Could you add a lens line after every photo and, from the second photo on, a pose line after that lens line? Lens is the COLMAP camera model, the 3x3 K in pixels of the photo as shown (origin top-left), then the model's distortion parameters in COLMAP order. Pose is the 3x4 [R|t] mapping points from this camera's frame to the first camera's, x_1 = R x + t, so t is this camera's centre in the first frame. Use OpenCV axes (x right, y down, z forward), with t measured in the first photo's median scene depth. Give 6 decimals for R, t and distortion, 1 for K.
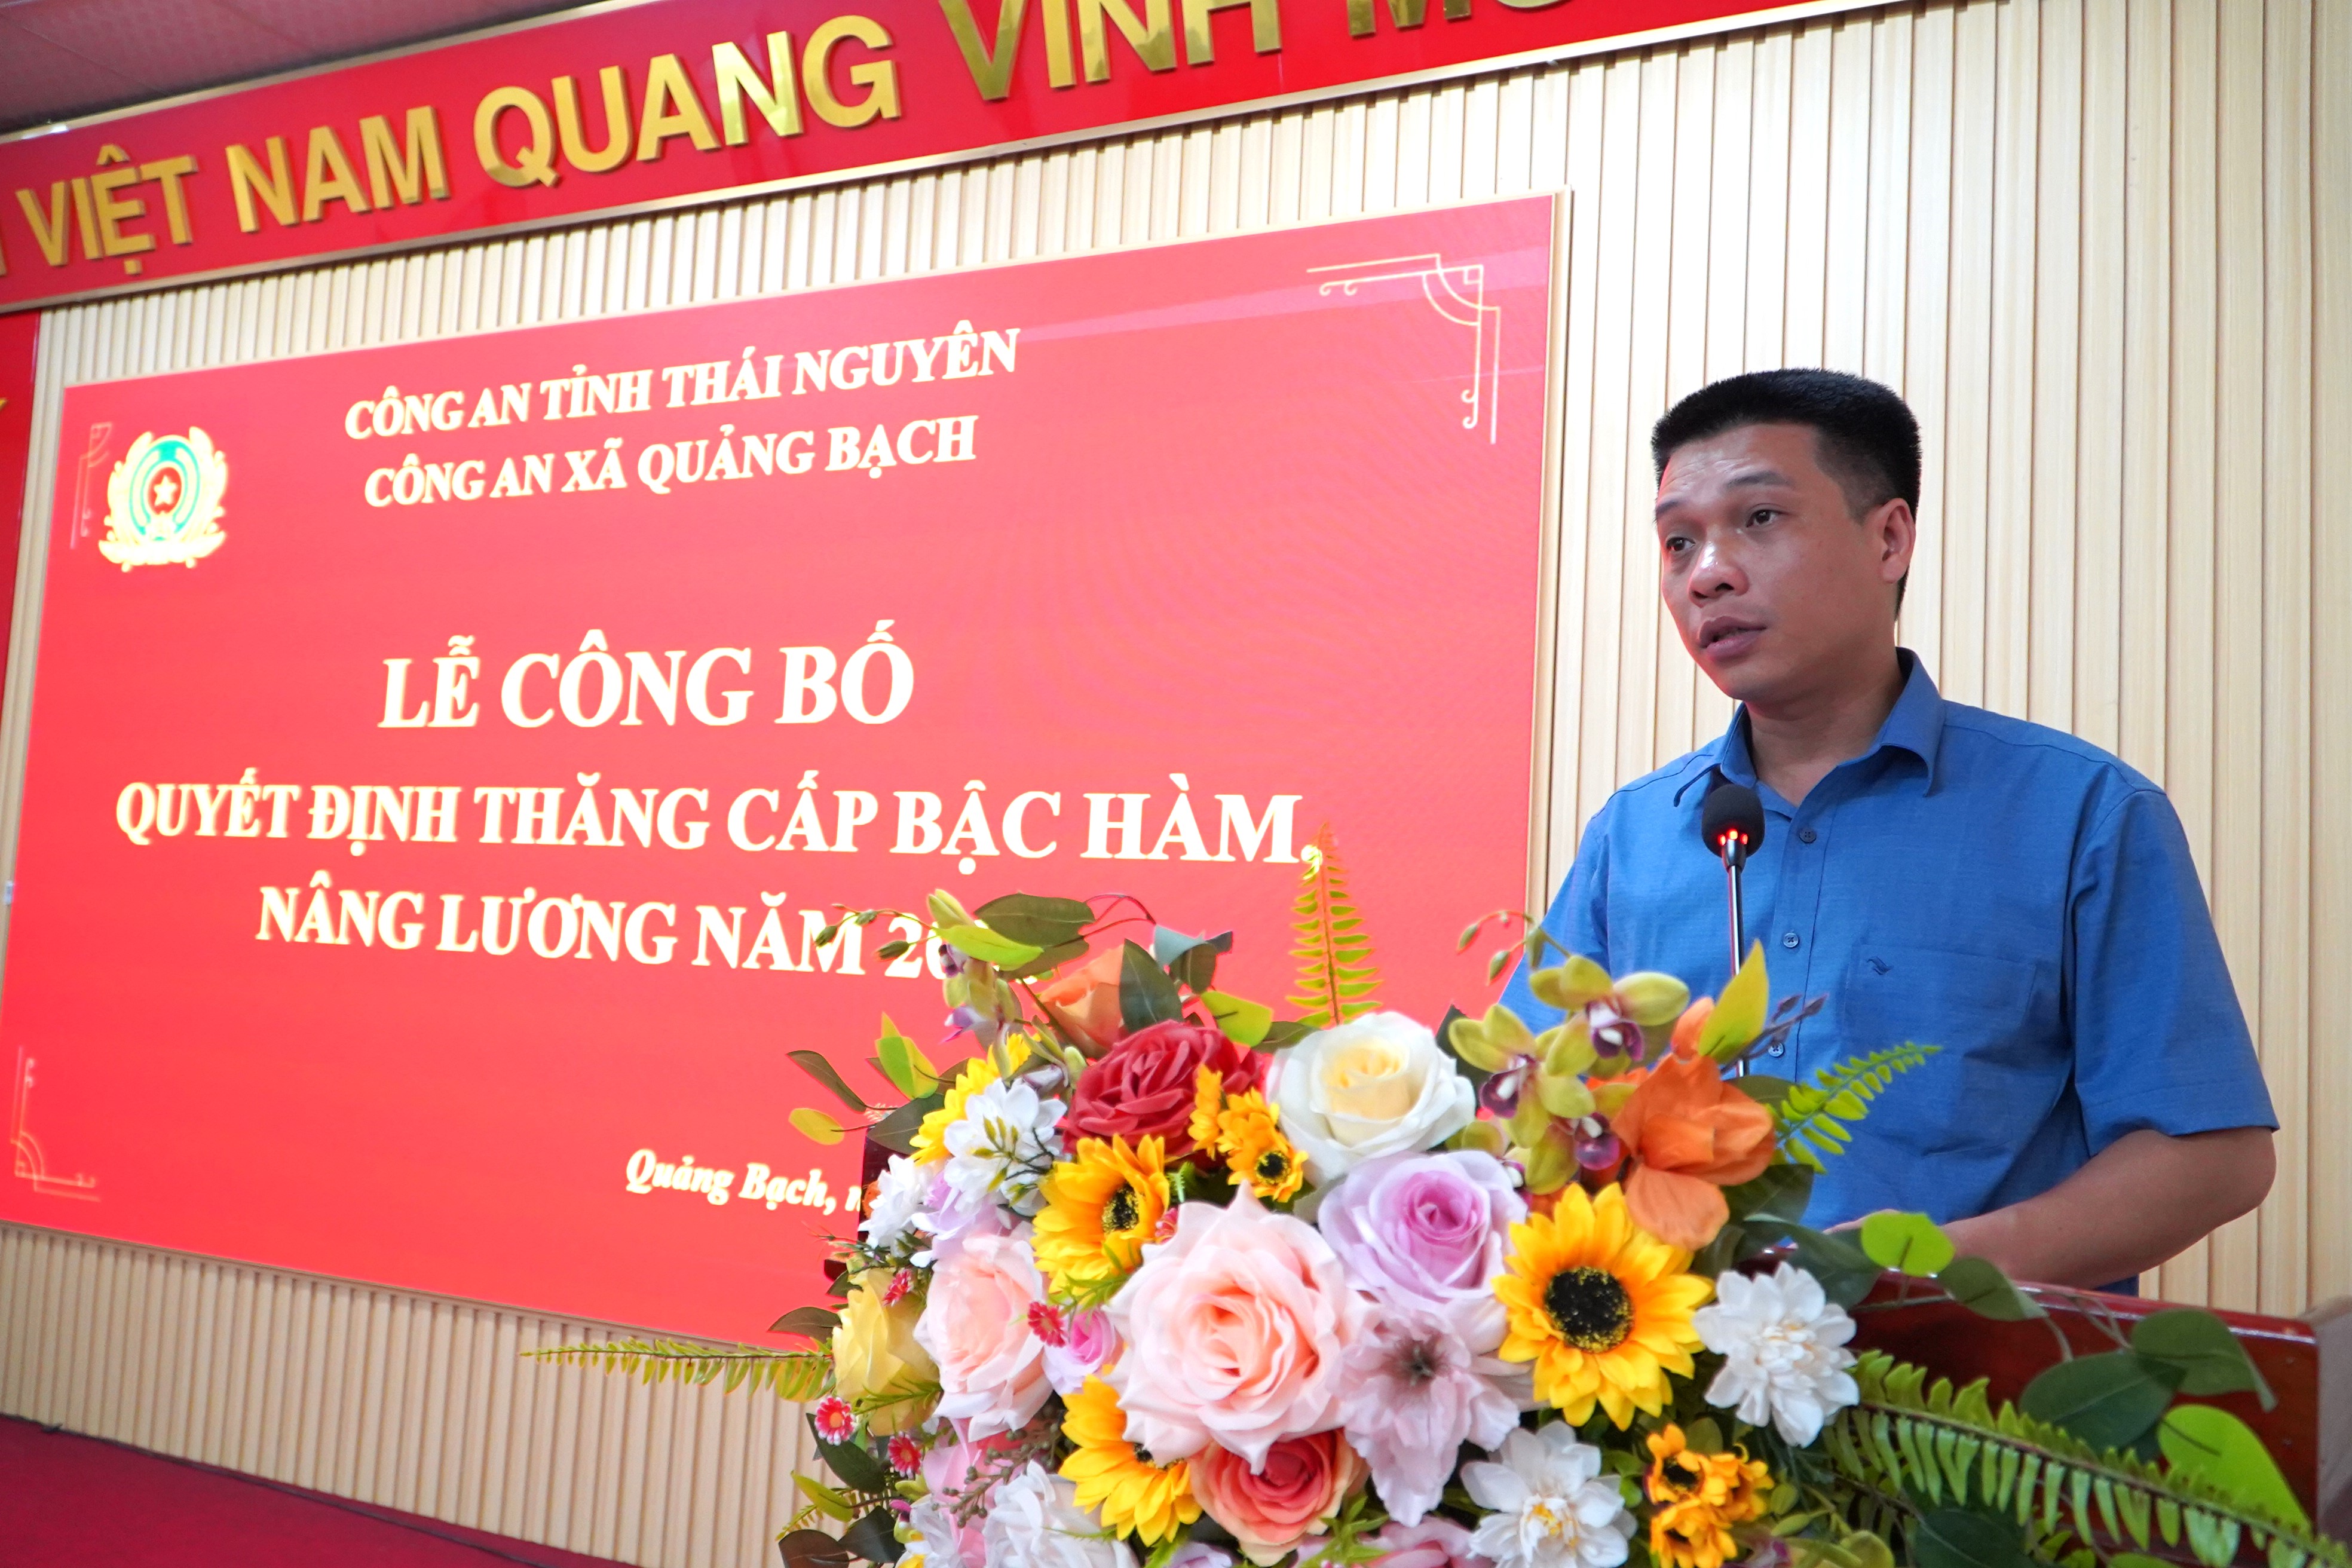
lens RADIAL K [[1882.9, 0, 1217.0], [0, 1882.9, 809.8], [0, 0, 1]] dist [-0.003101, 0.005000]
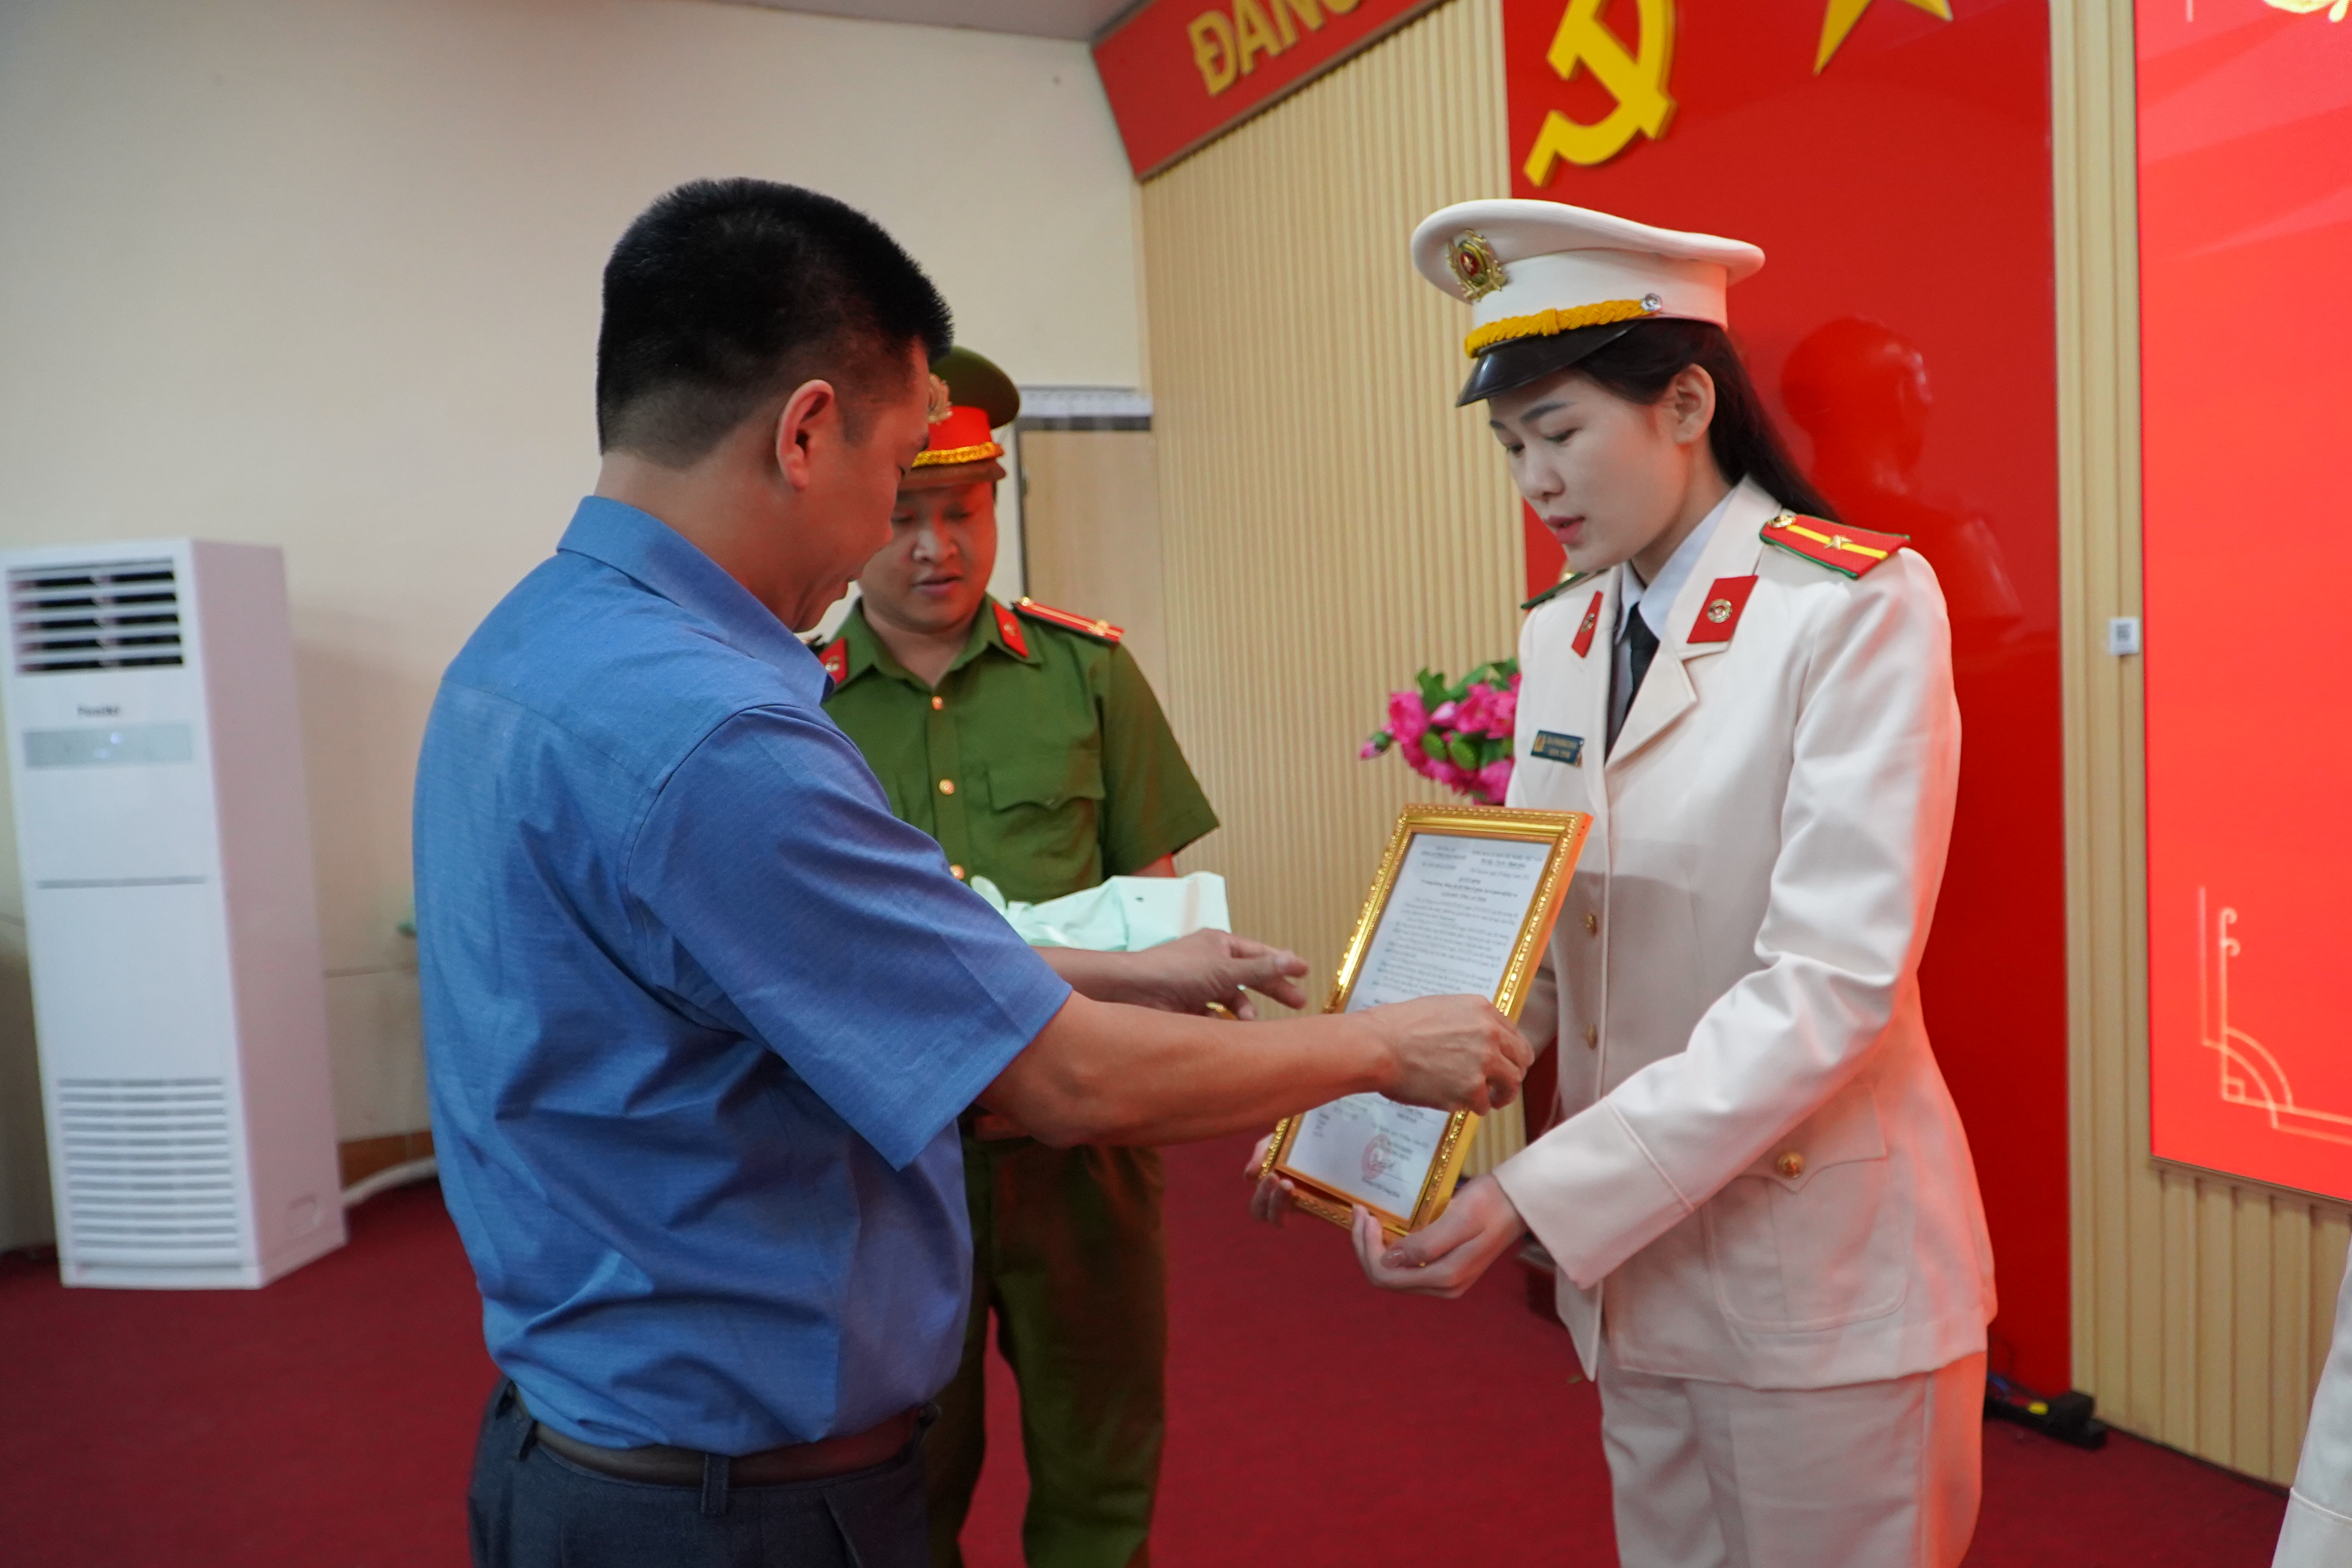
lens RADIAL K [[1882.9, 0, 1217.0], [0, 1882.9, 809.8], [0, 0, 1]] dist [-0.003101, 0.005000]
pose [[0.785500, -0.042551, -0.617397, -0.630087], [0.138885, 0.984307, 0.108862, -0.009278], [0.603075, -0.171258, 0.779083, 0.429363]]
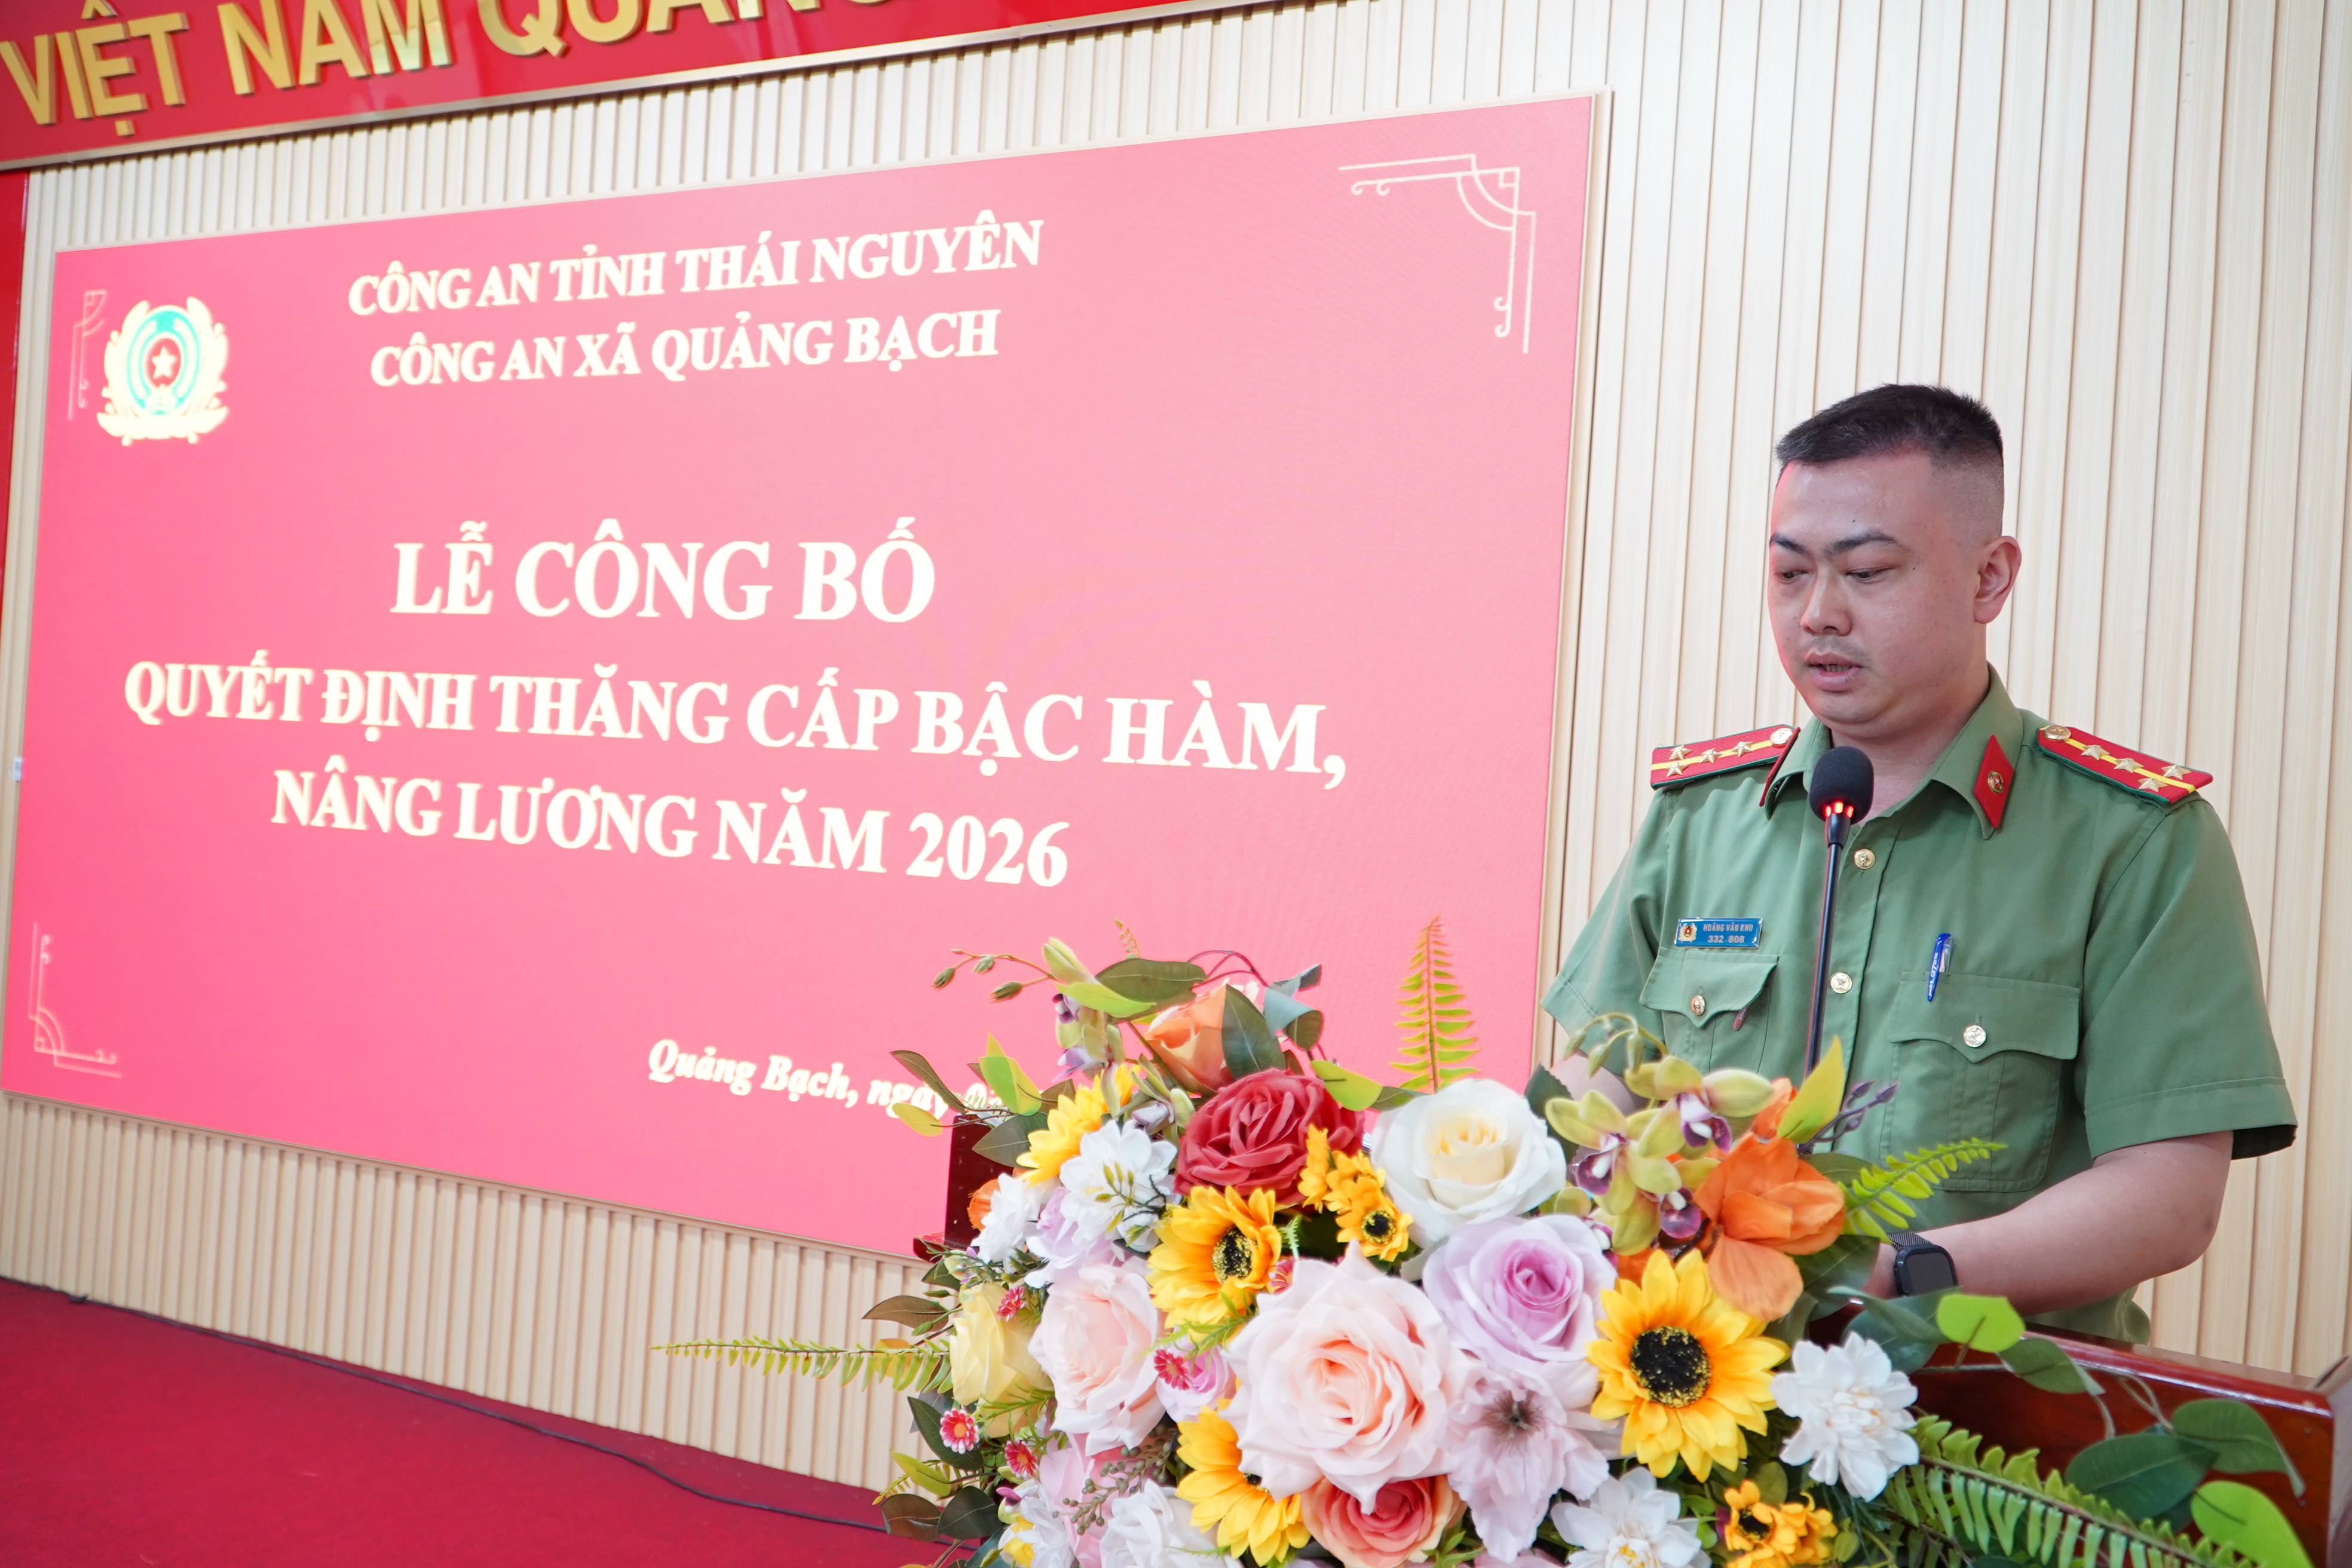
lens RADIAL K [[1907.2, 0, 1216.1], [0, 1907.2, 810.3], [0, 0, 1]] dist [0.002294, 0.009412]
pose [[0.999917, 0.012459, 0.003334, -0.013644], [-0.012679, 0.996955, 0.076940, -0.025524], [-0.002366, -0.076976, 0.997030, -0.014879]]
